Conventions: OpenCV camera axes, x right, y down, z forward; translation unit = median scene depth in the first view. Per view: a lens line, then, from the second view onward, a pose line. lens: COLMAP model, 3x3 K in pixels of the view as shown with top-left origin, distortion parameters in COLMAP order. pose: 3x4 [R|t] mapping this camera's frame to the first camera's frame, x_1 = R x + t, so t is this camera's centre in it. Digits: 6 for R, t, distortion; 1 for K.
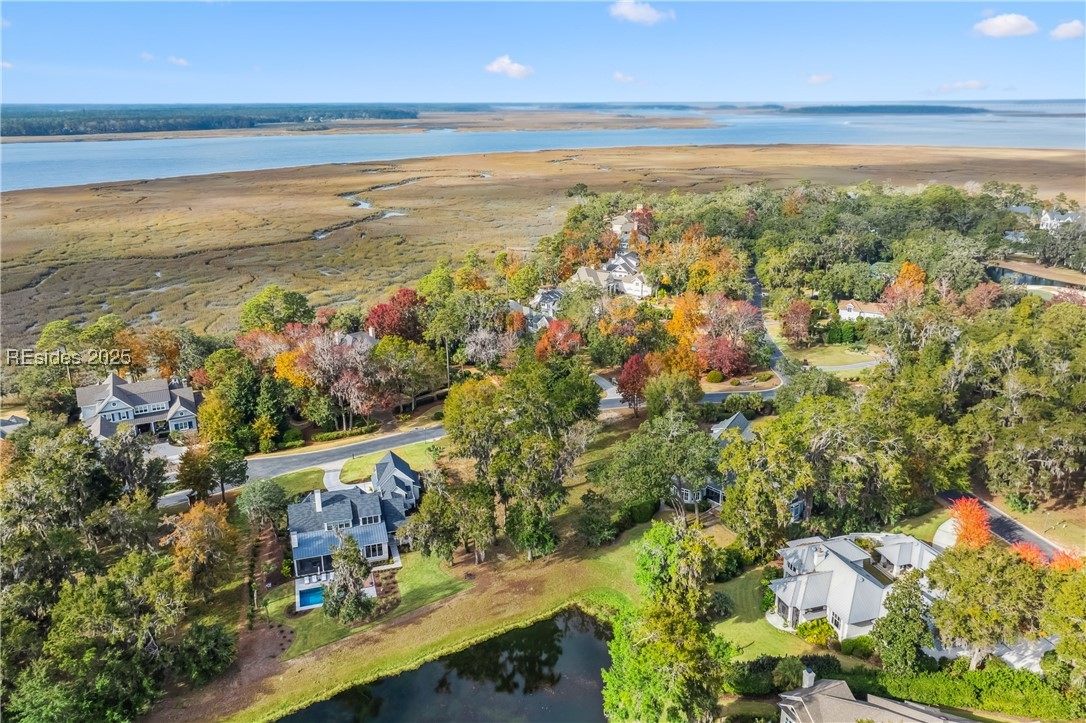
lens RADIAL K [[785.3, 0, 543.0], [0, 785.3, 361.5], [0, 0, 1]] dist [0.010689, 0.000681]
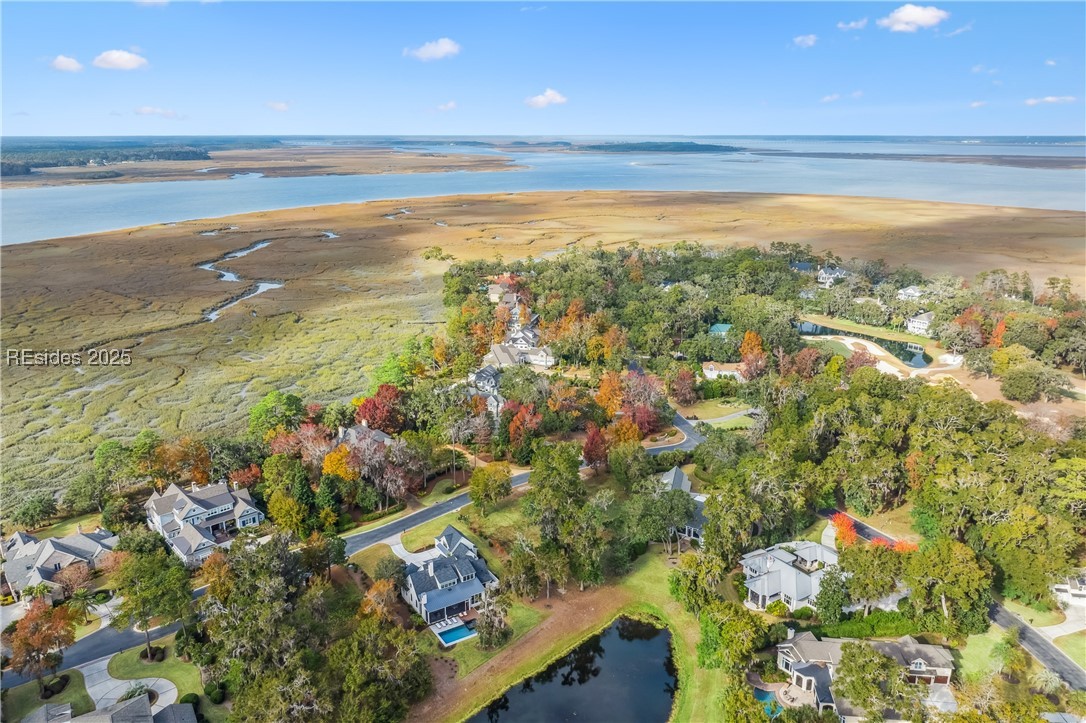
lens RADIAL K [[780.4, 0, 543.0], [0, 780.4, 361.5], [0, 0, 1]] dist [-0.004048, -0.004766]
pose [[0.968565, -0.067137, 0.239530, -0.383781], [0.076120, 0.996693, -0.028439, -0.127728], [-0.236828, 0.045778, 0.970472, -0.385672]]
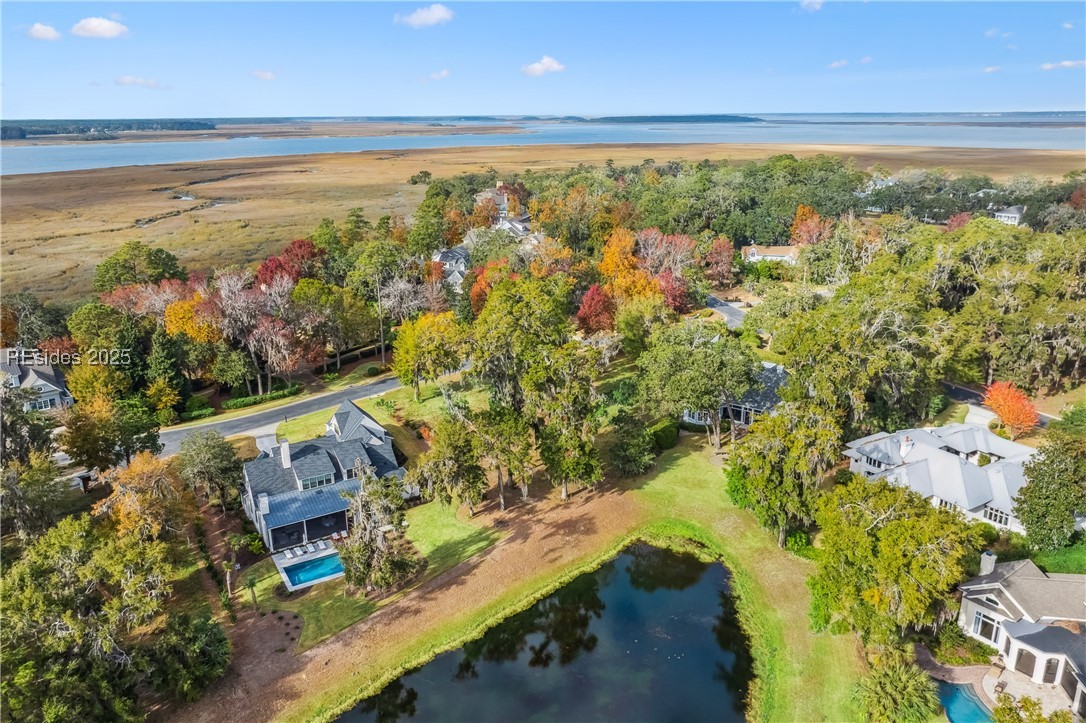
lens RADIAL K [[780.4, 0, 543.0], [0, 780.4, 361.5], [0, 0, 1]] dist [-0.004048, -0.004766]
pose [[0.972305, -0.074177, 0.221631, -0.196362], [0.077014, 0.997021, -0.004175, 0.106528], [-0.220661, 0.021128, 0.975122, 0.200681]]
